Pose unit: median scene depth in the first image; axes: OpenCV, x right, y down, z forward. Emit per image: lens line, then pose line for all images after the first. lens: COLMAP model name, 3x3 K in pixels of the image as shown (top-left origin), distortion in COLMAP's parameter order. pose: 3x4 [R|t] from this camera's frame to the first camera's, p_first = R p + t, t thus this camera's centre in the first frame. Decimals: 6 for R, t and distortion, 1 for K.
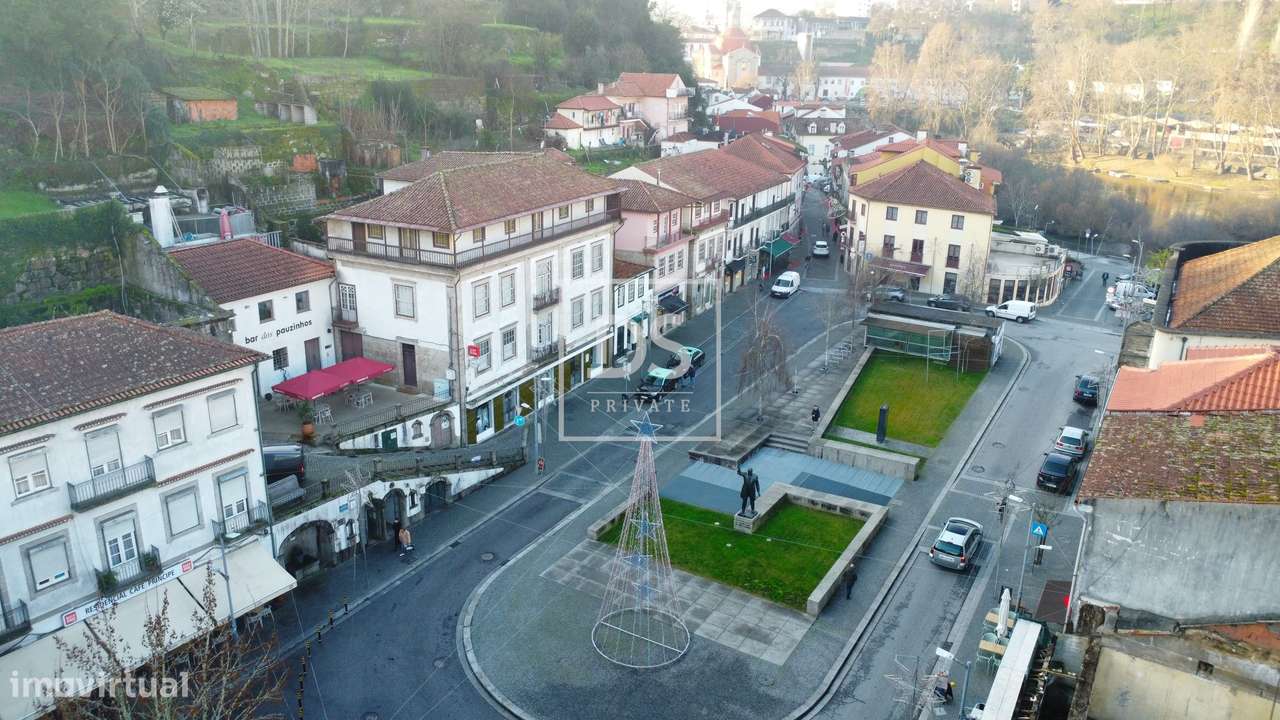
lens RADIAL K [[941.0, 0, 640.0], [0, 941.0, 360.0], [0, 0, 1]] dist [0.001278, 0.000909]
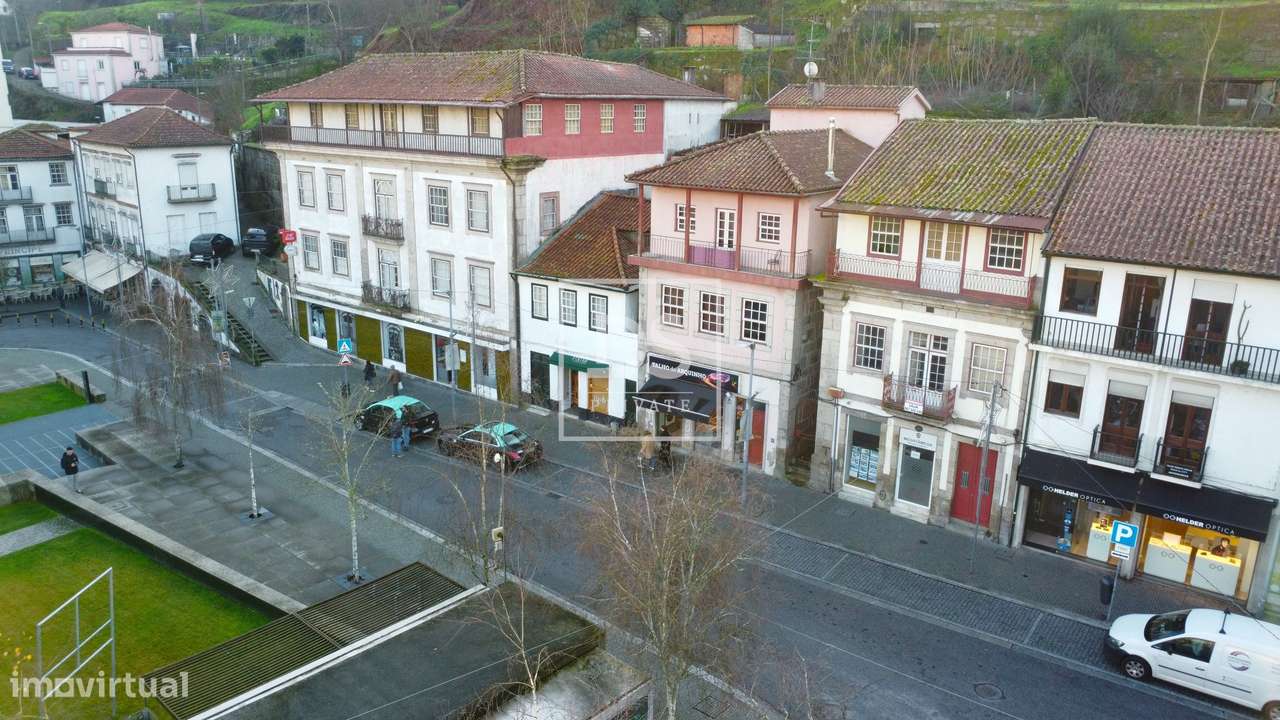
lens RADIAL K [[941.0, 0, 640.0], [0, 941.0, 360.0], [0, 0, 1]] dist [0.001278, 0.000909]
pose [[-0.208937, 0.237733, -0.948593, 0.595599], [-0.325165, 0.897922, 0.296655, -0.257528], [0.922287, 0.370432, -0.110307, 1.284212]]
